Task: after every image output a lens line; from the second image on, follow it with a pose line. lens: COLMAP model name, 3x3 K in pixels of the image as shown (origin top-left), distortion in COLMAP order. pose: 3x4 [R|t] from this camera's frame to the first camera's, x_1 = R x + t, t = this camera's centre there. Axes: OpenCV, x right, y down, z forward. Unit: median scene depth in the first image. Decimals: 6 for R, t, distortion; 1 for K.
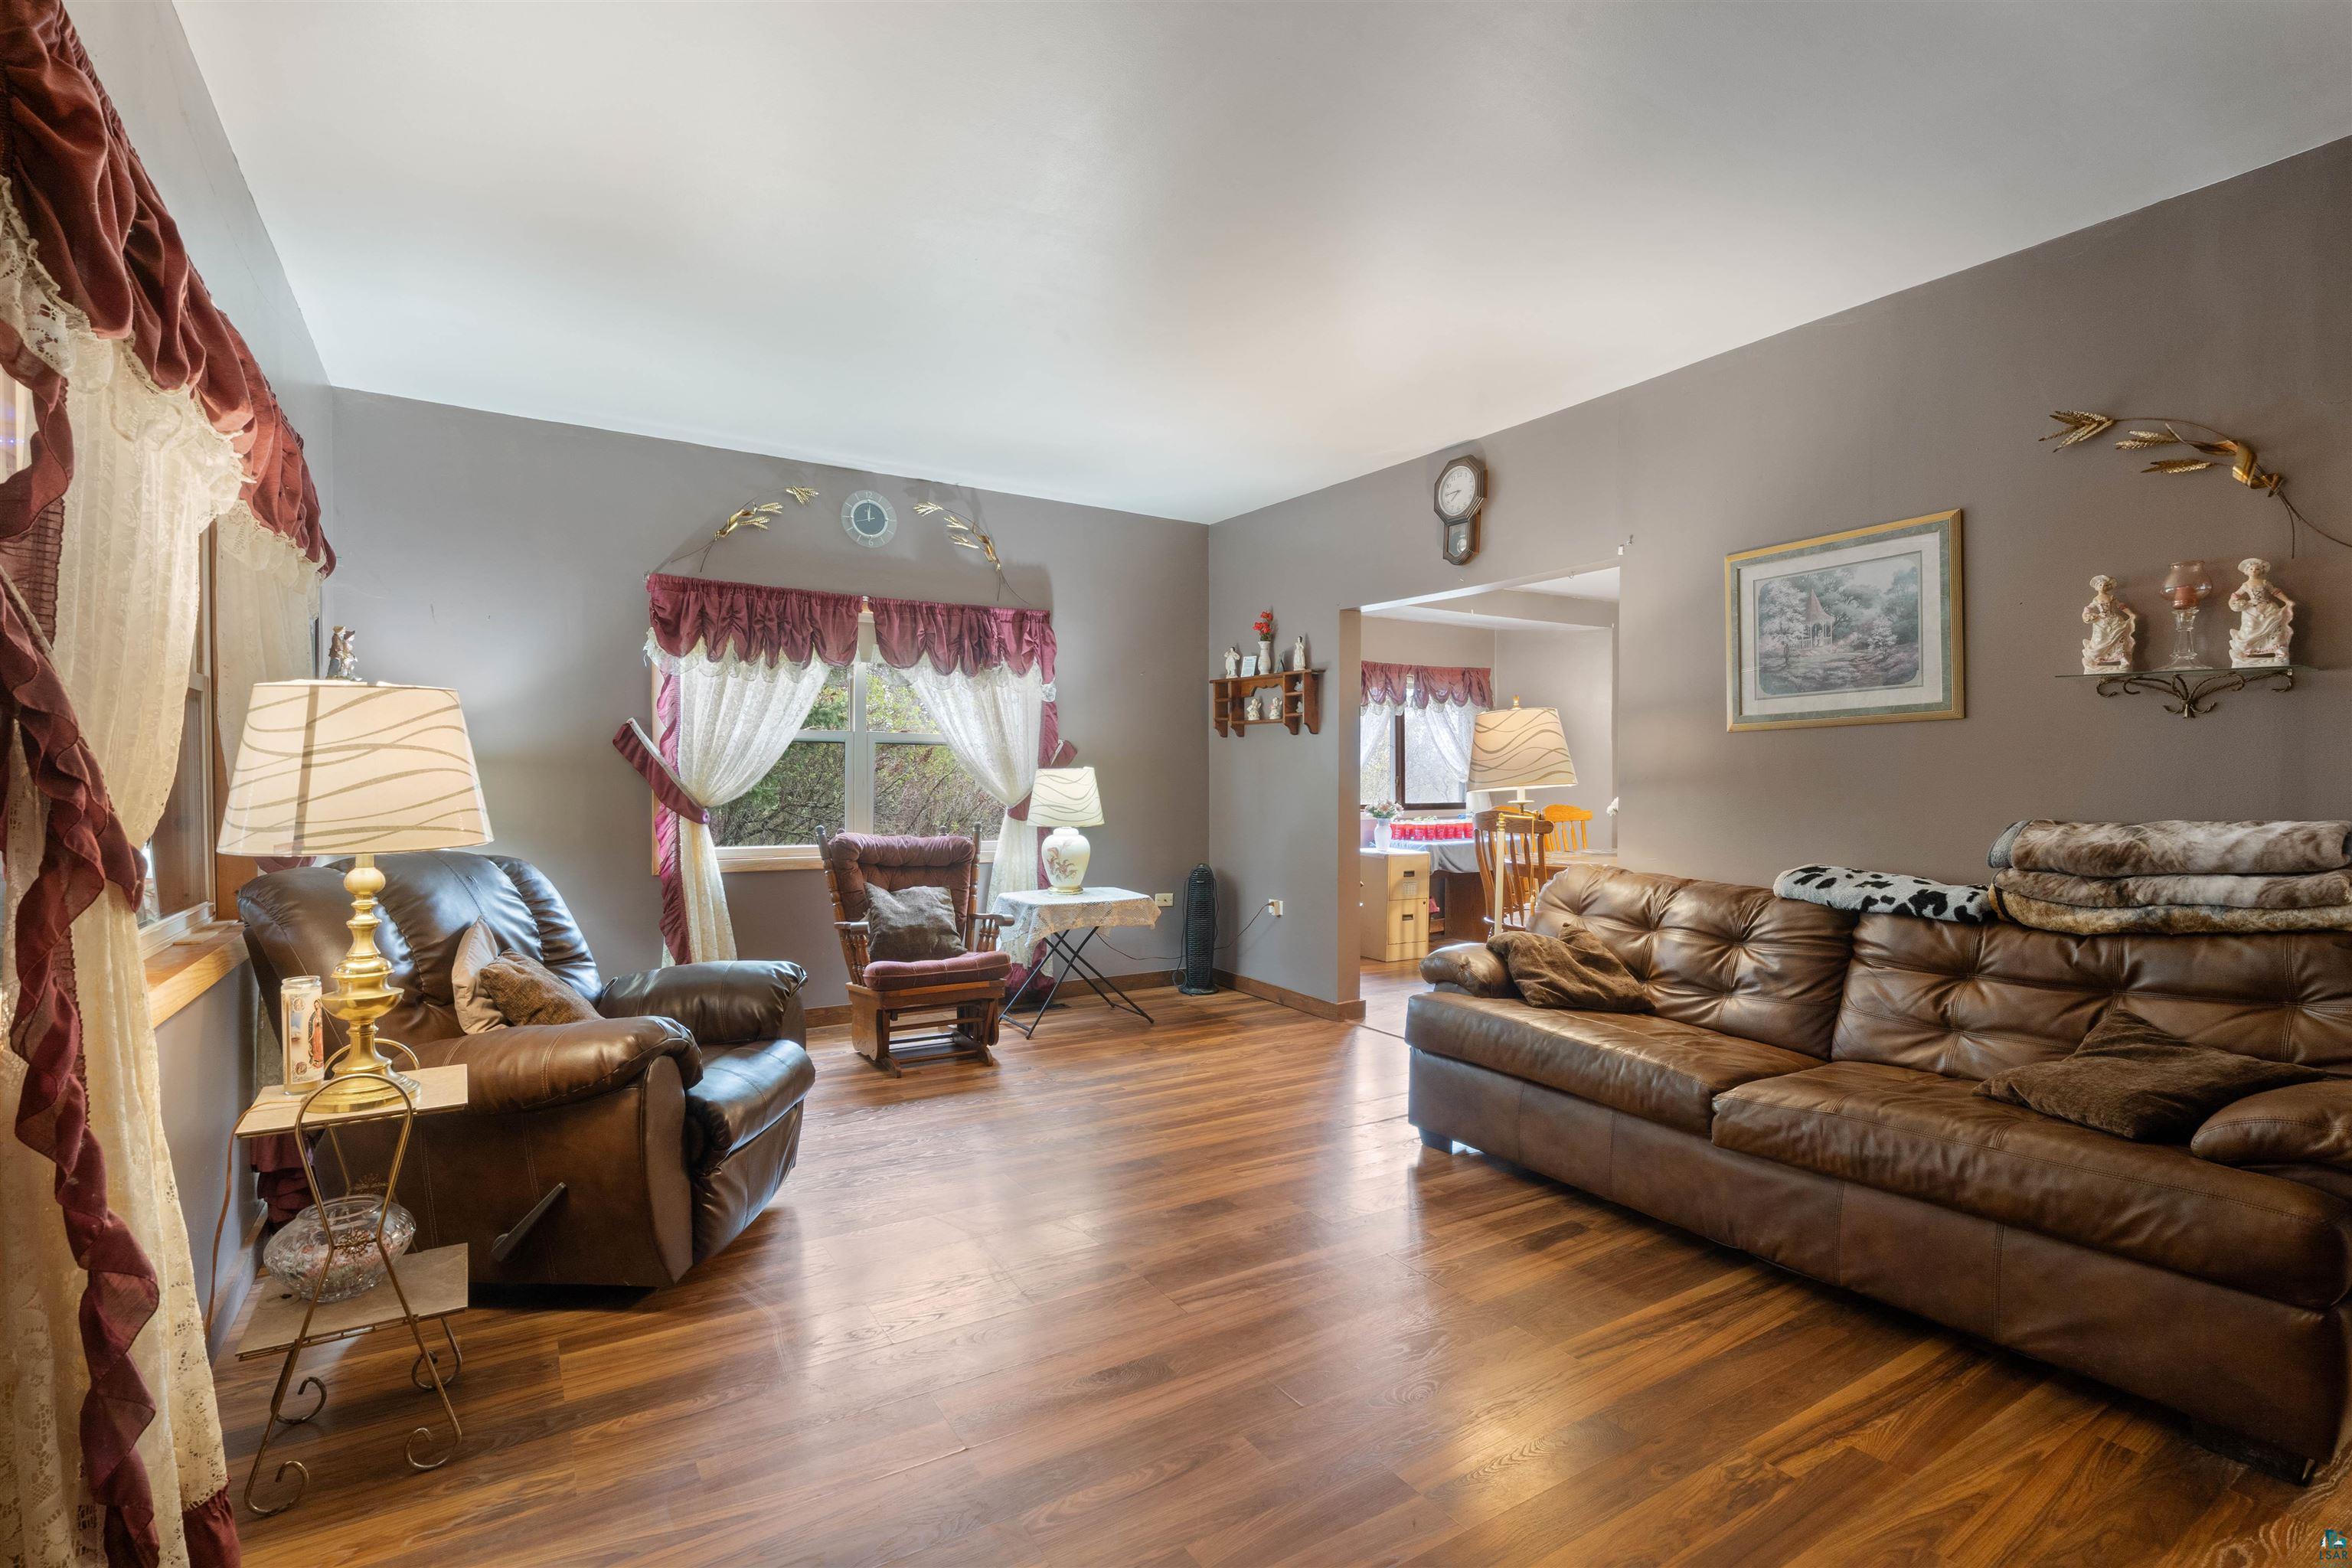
lens RADIAL K [[1075.6, 0, 1173.8], [0, 1075.6, 790.3], [0, 0, 1]] dist [-0.003491, 0.002211]
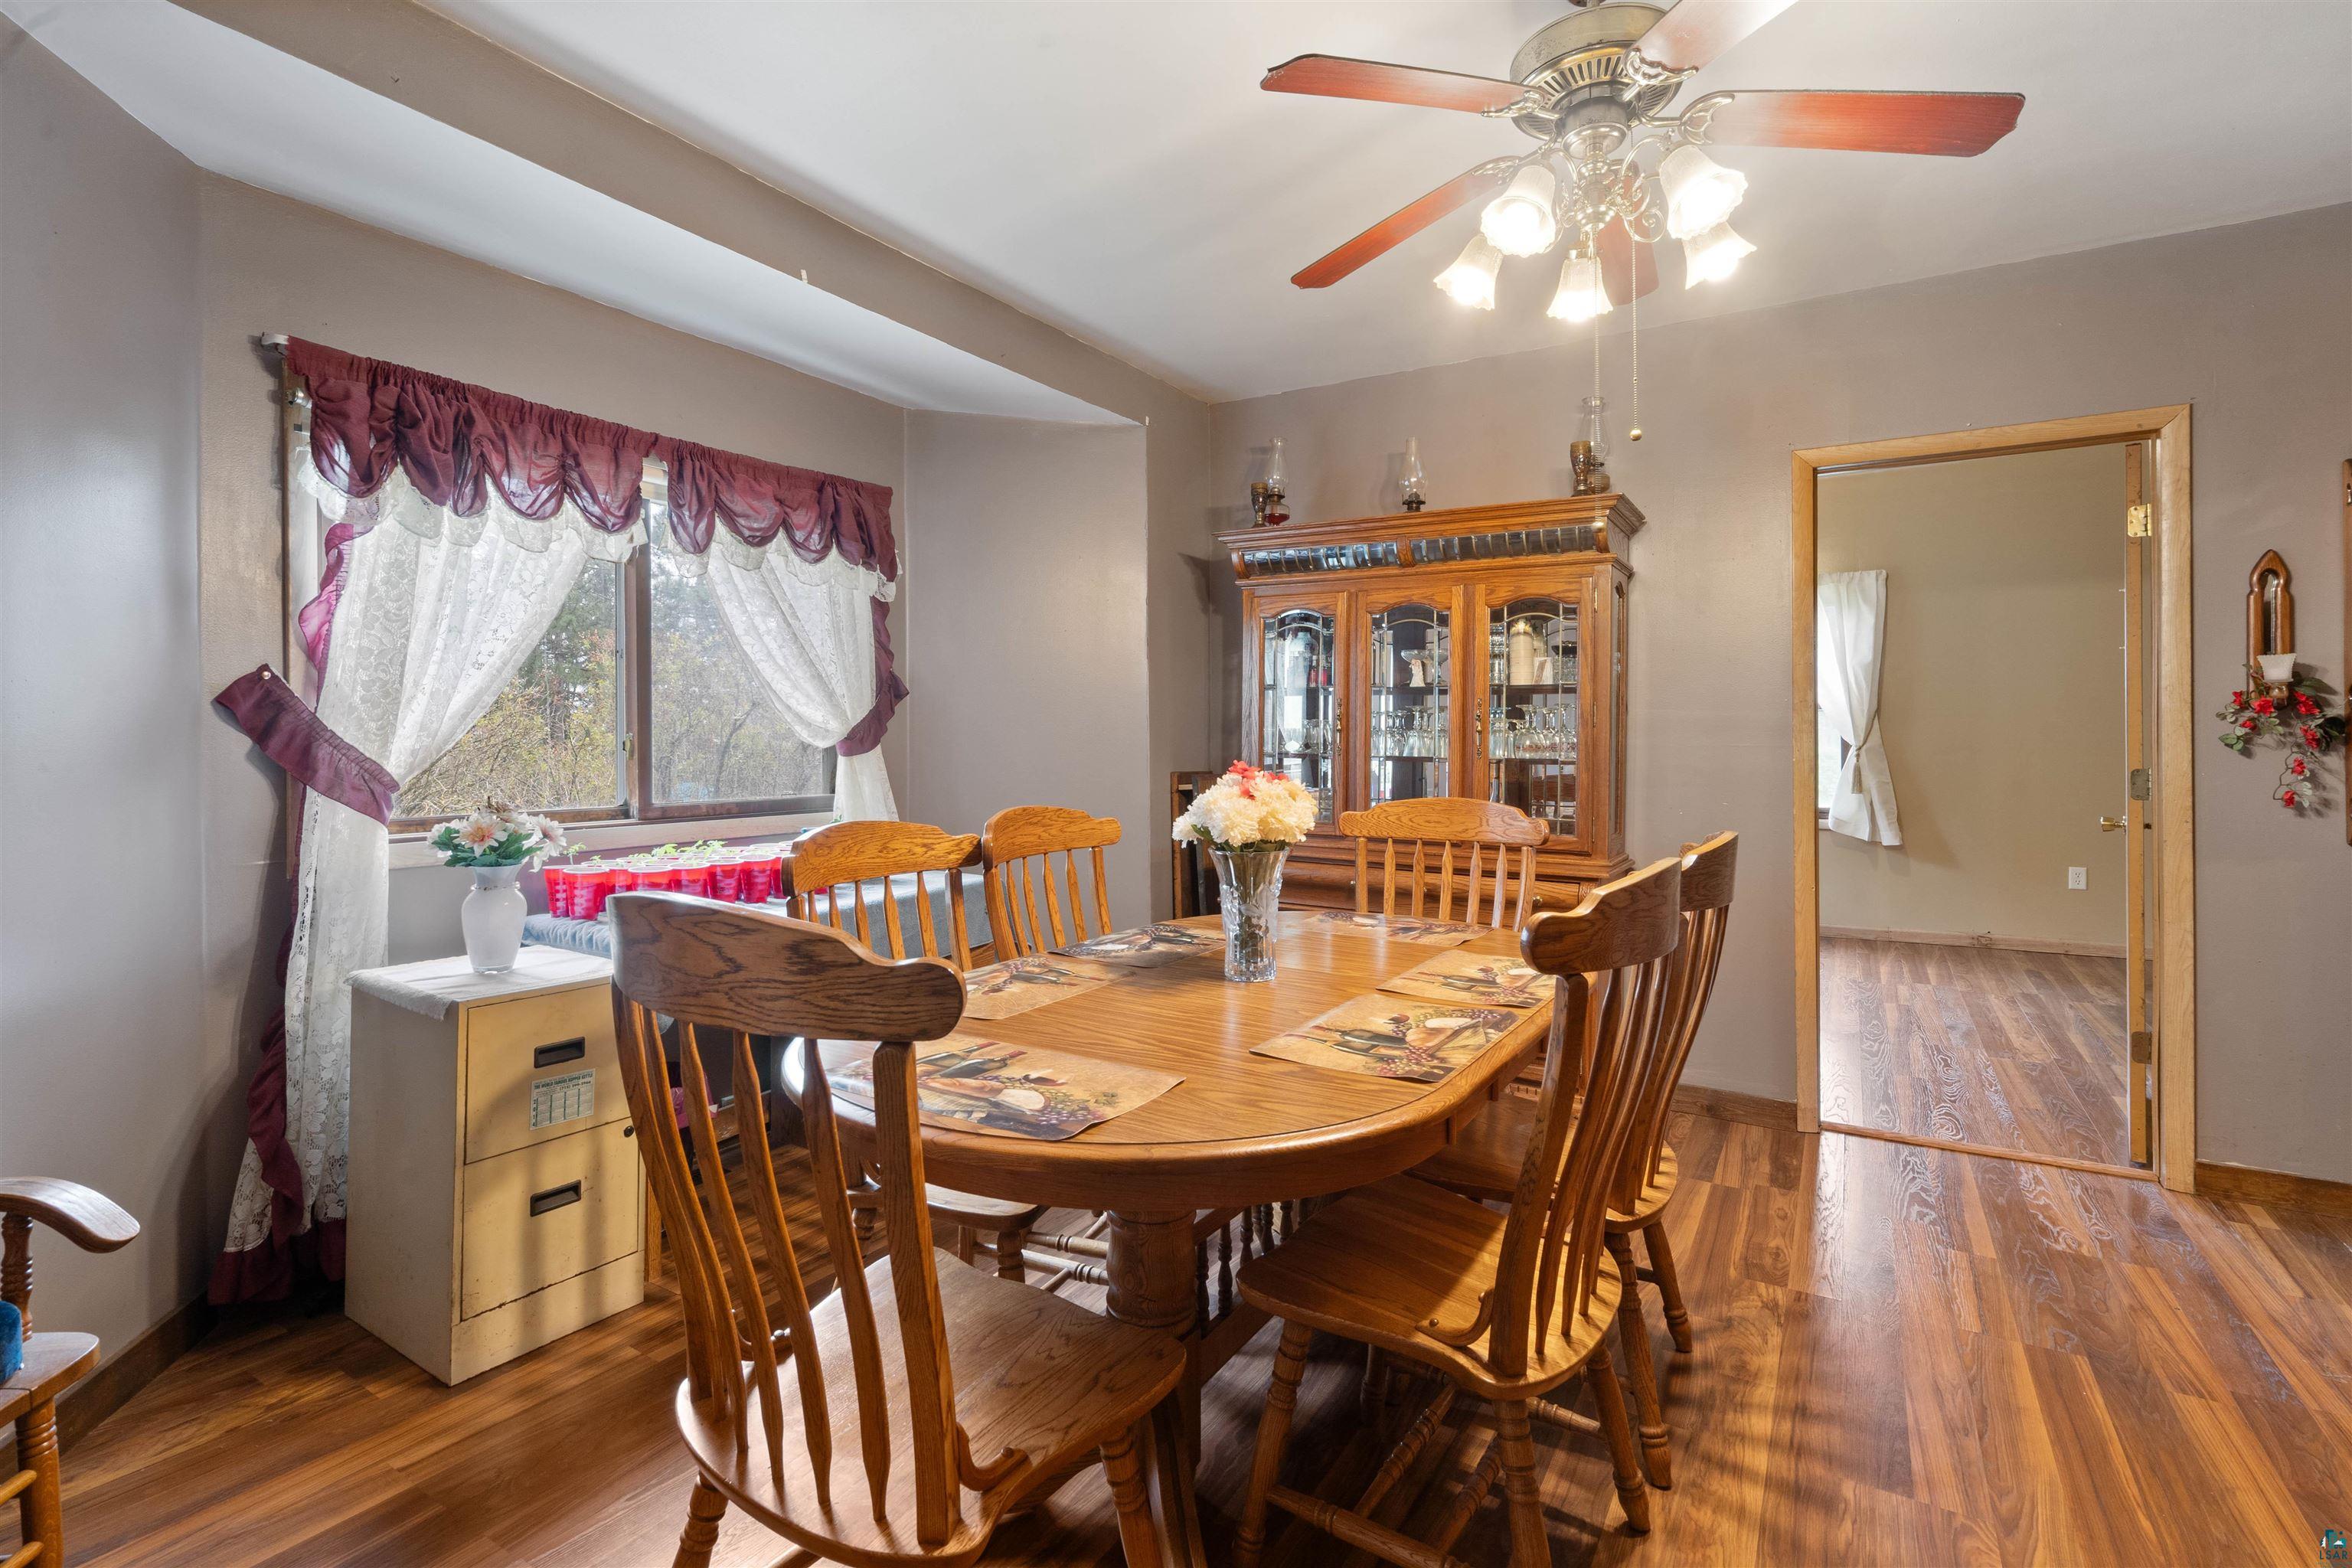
lens RADIAL K [[1075.6, 0, 1179.3], [0, 1075.6, 765.5], [0, 0, 1]] dist [-0.003491, 0.002211]
pose [[0.897401, -0.011486, 0.441065, 0.218509], [0.007426, 0.999913, 0.010930, -0.004413], [-0.441153, -0.006533, 0.897408, 0.588406]]
